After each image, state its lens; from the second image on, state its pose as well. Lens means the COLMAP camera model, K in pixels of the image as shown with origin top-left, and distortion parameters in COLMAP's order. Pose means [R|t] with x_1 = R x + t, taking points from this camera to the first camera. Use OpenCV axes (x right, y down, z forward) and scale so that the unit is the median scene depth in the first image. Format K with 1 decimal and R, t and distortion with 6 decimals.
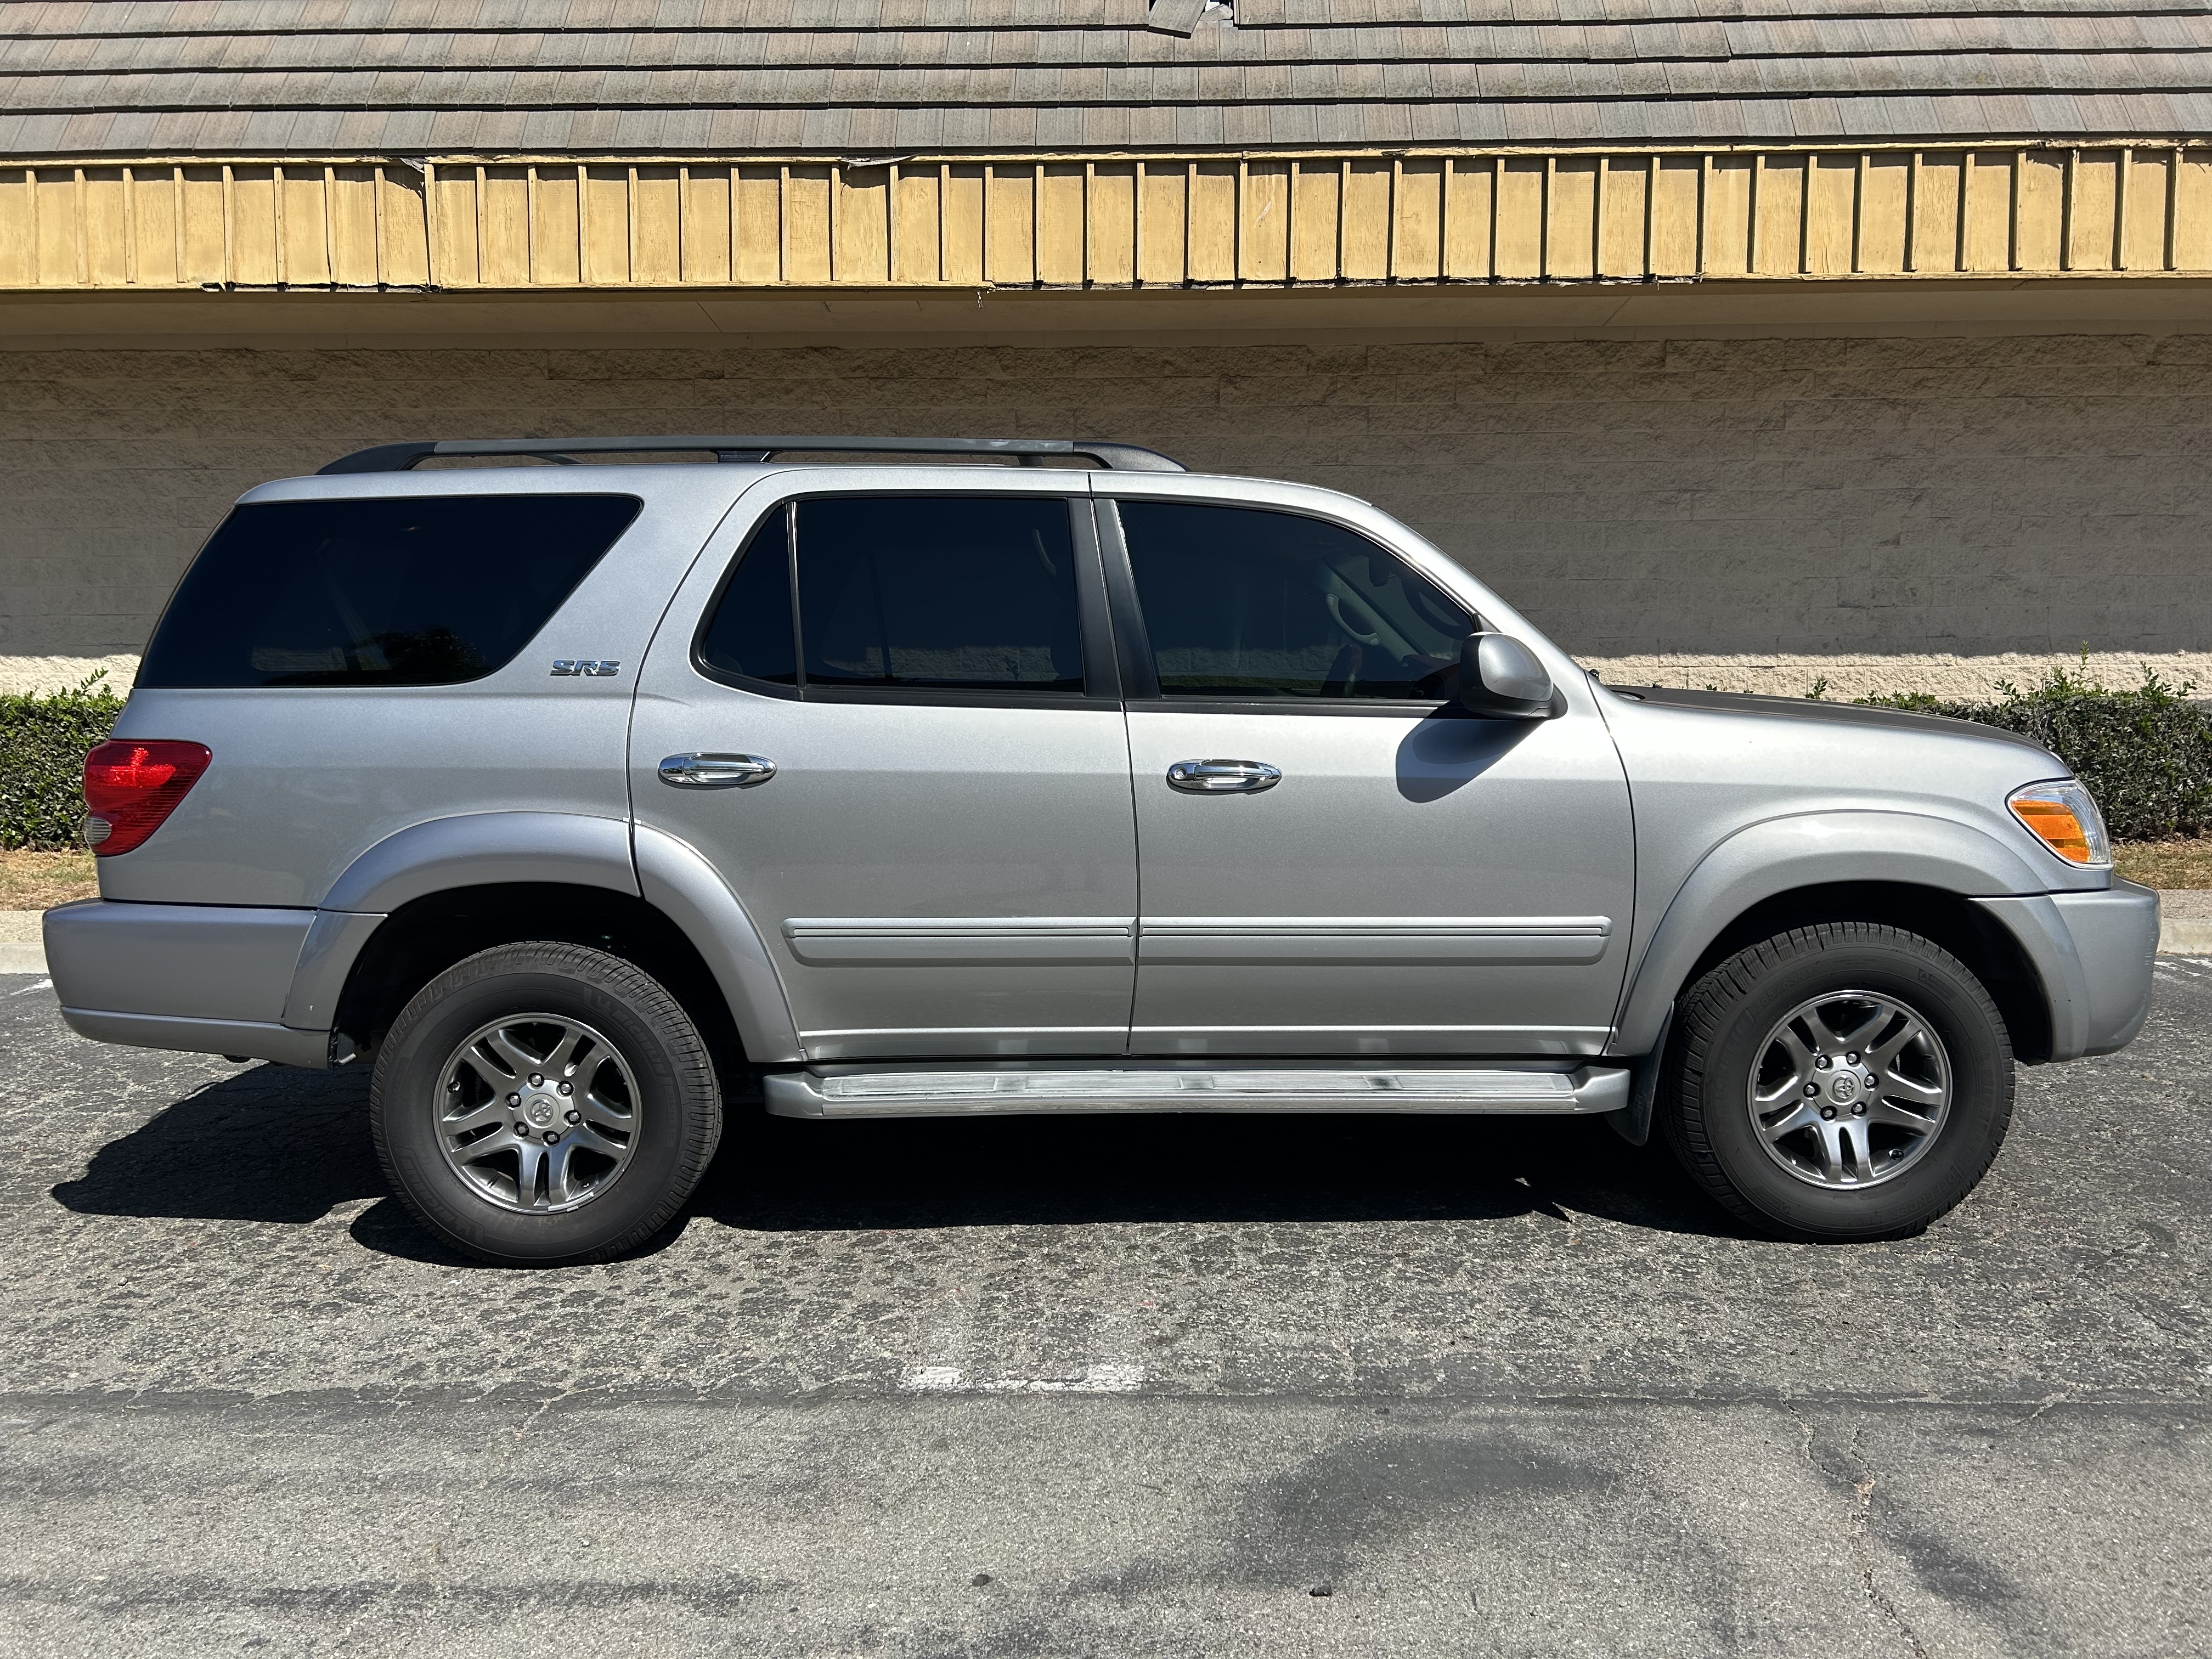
lens RADIAL K [[1662.3, 0, 1110.2], [0, 1662.3, 838.6], [0, 0, 1]] dist [0.051238, -0.054430]
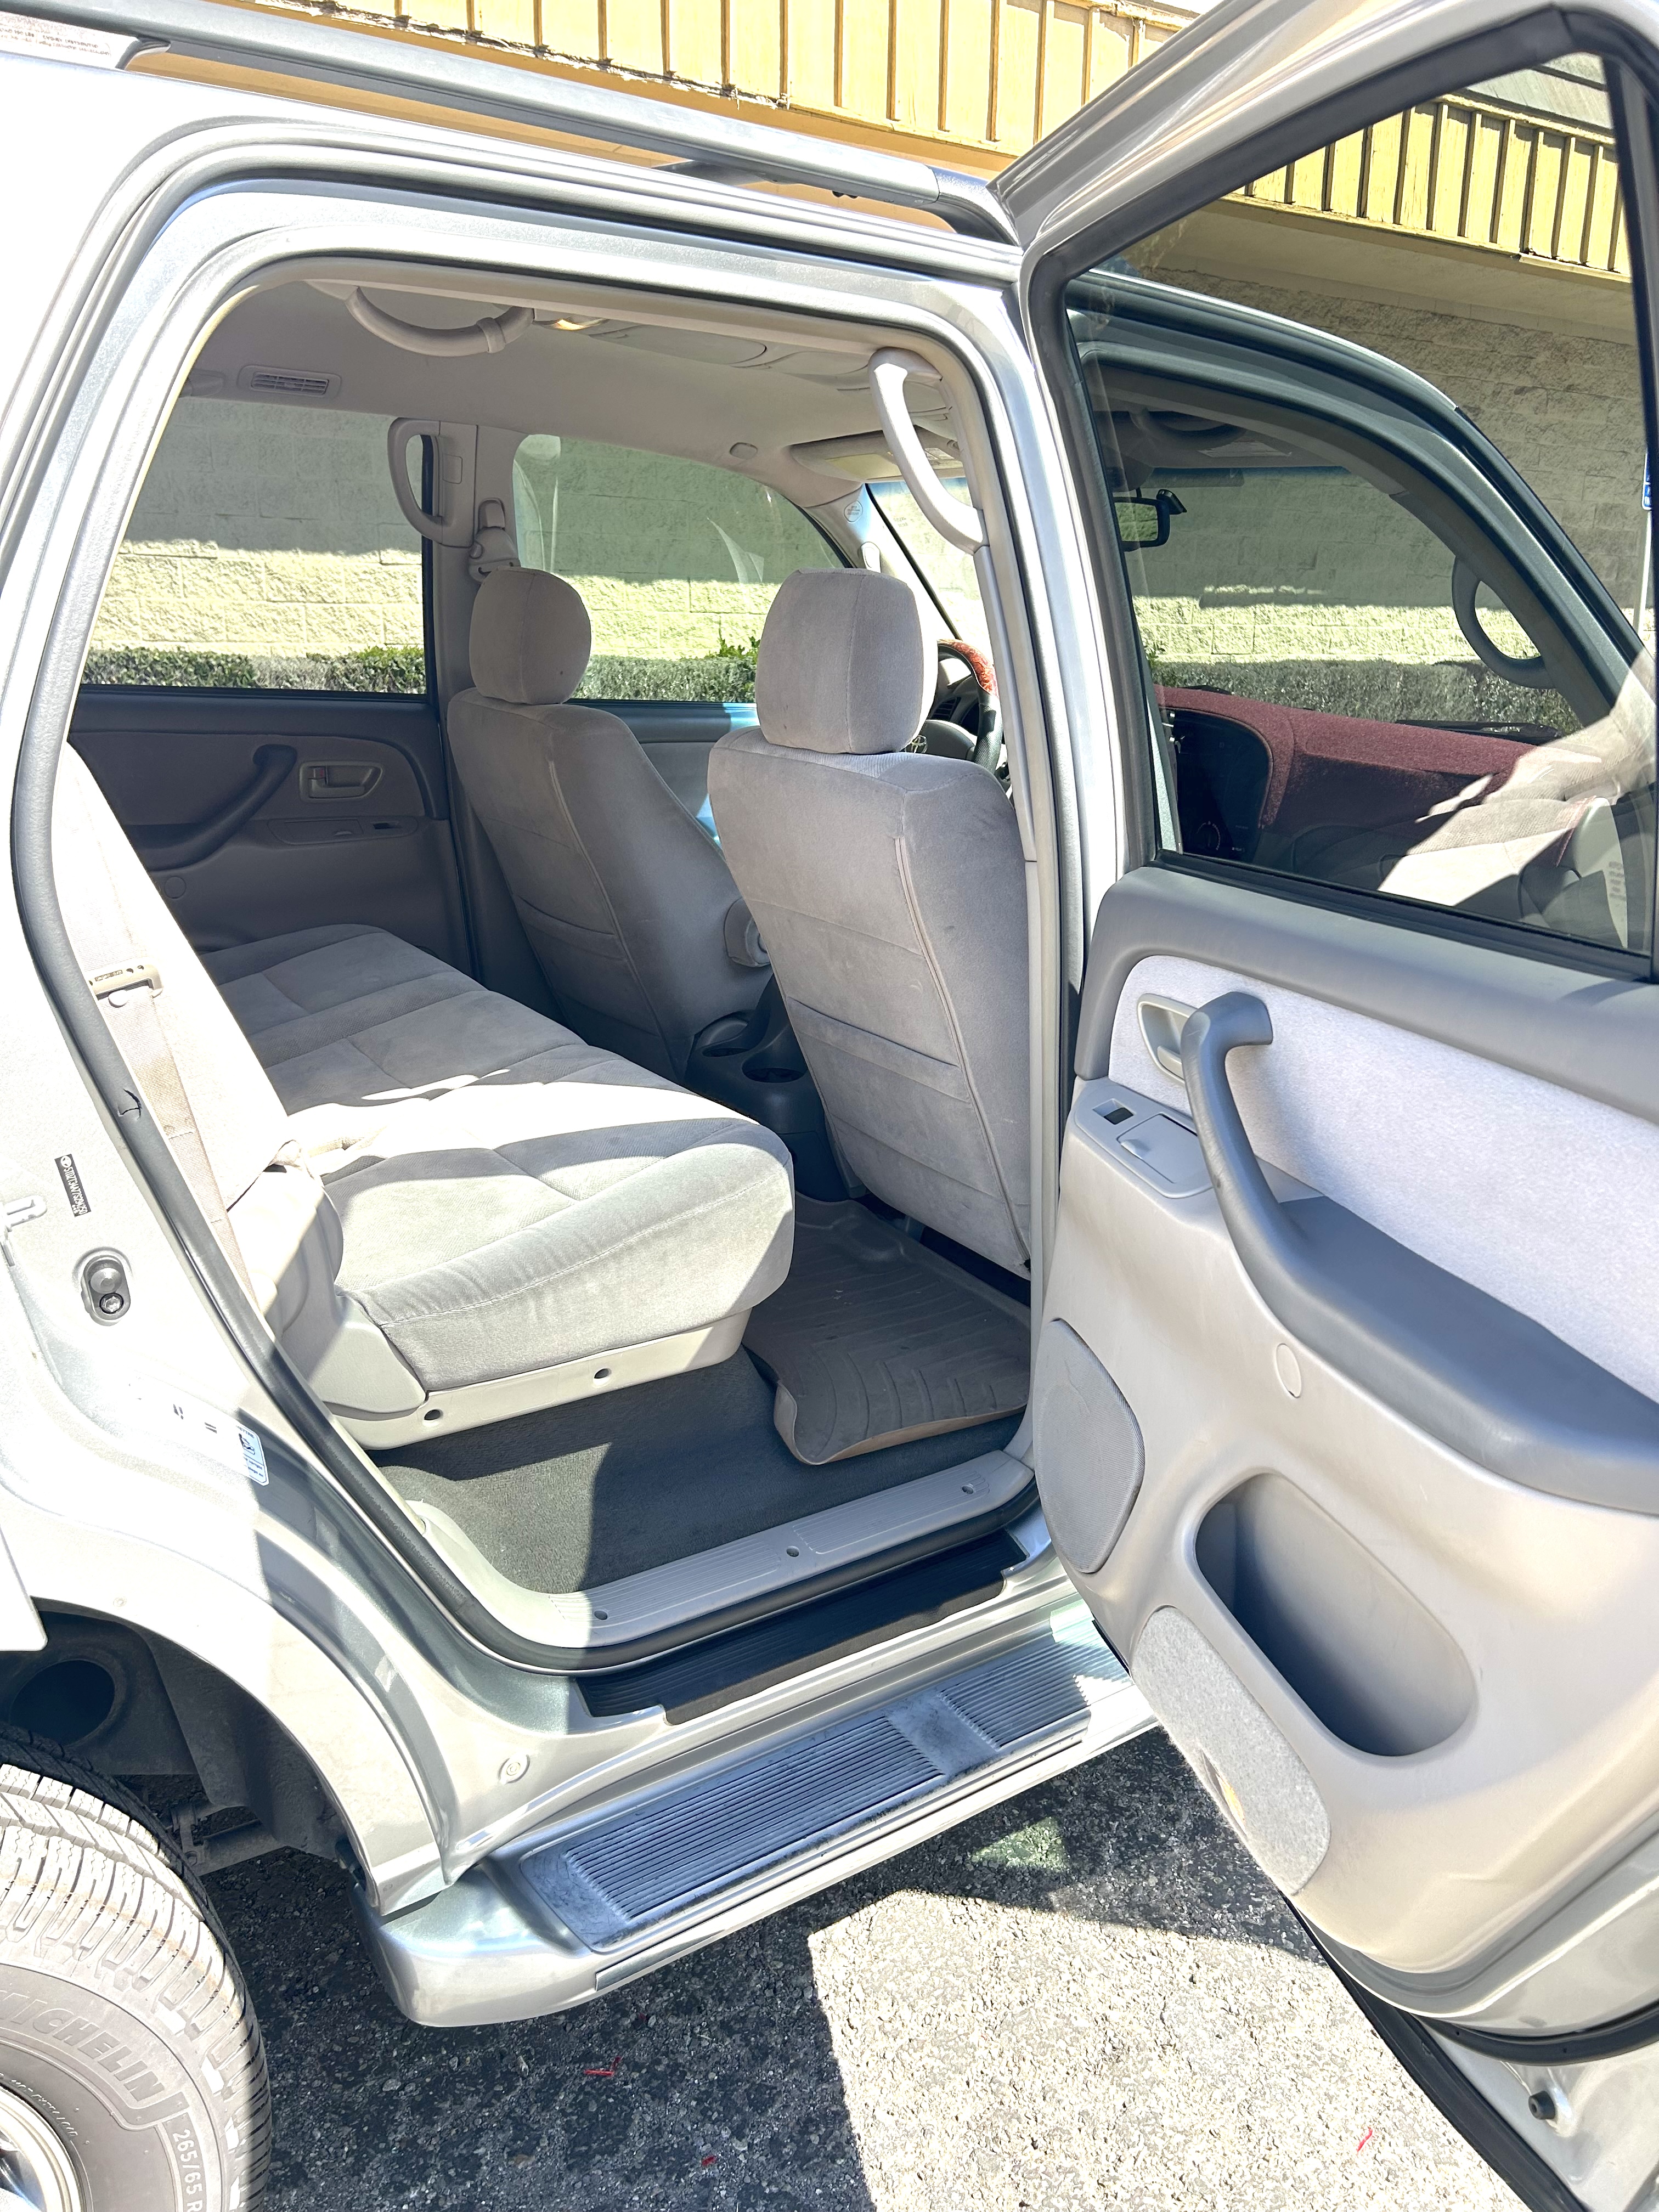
lens RADIAL K [[1662.3, 0, 828.2], [0, 1662.3, 1099.1], [0, 0, 1]] dist [0.051238, -0.054430]
pose [[0.833364, -0.133457, 0.536371, -0.099608], [0.021287, 0.977442, 0.210128, -0.038303], [-0.552315, -0.163695, 0.817406, 0.235244]]
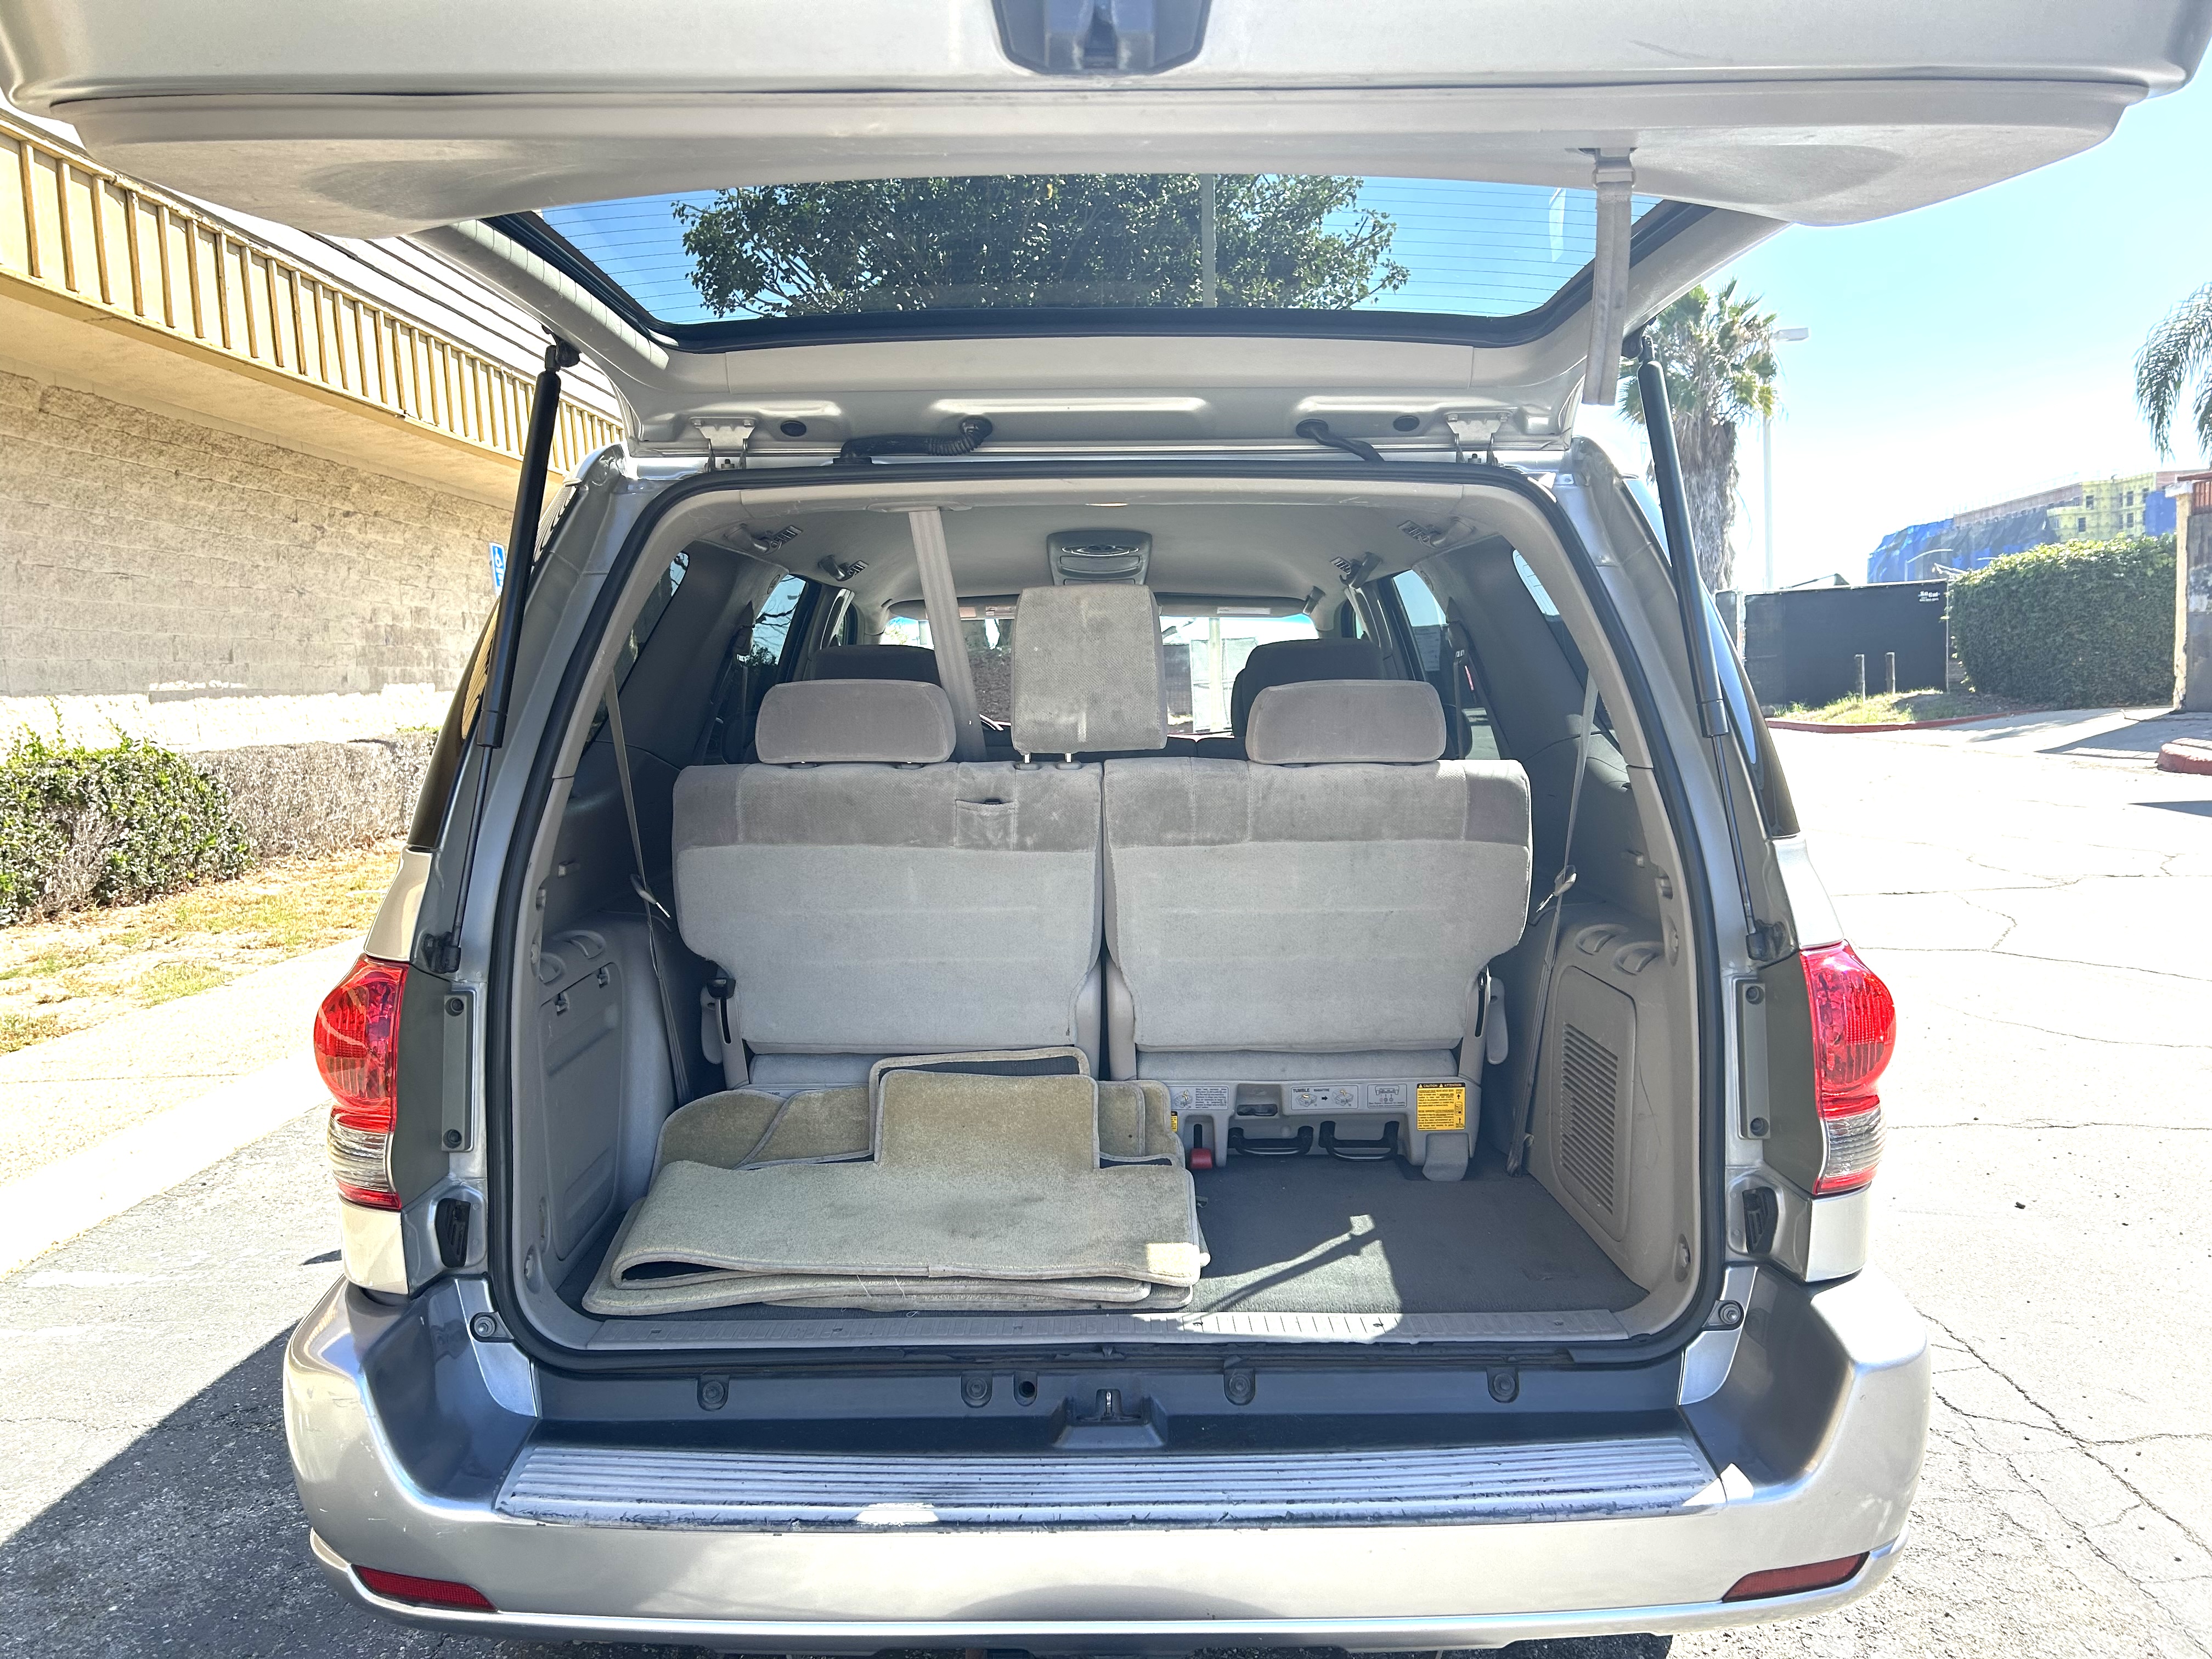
lens RADIAL K [[1662.3, 0, 1105.6], [0, 1662.3, 837.0], [0, 0, 1]] dist [0.051238, -0.054430]
pose [[-0.000175, -0.087670, 0.996150, -0.367870], [0.114529, 0.989593, 0.087113, -0.053837], [-0.993420, 0.114103, 0.009868, 0.410421]]
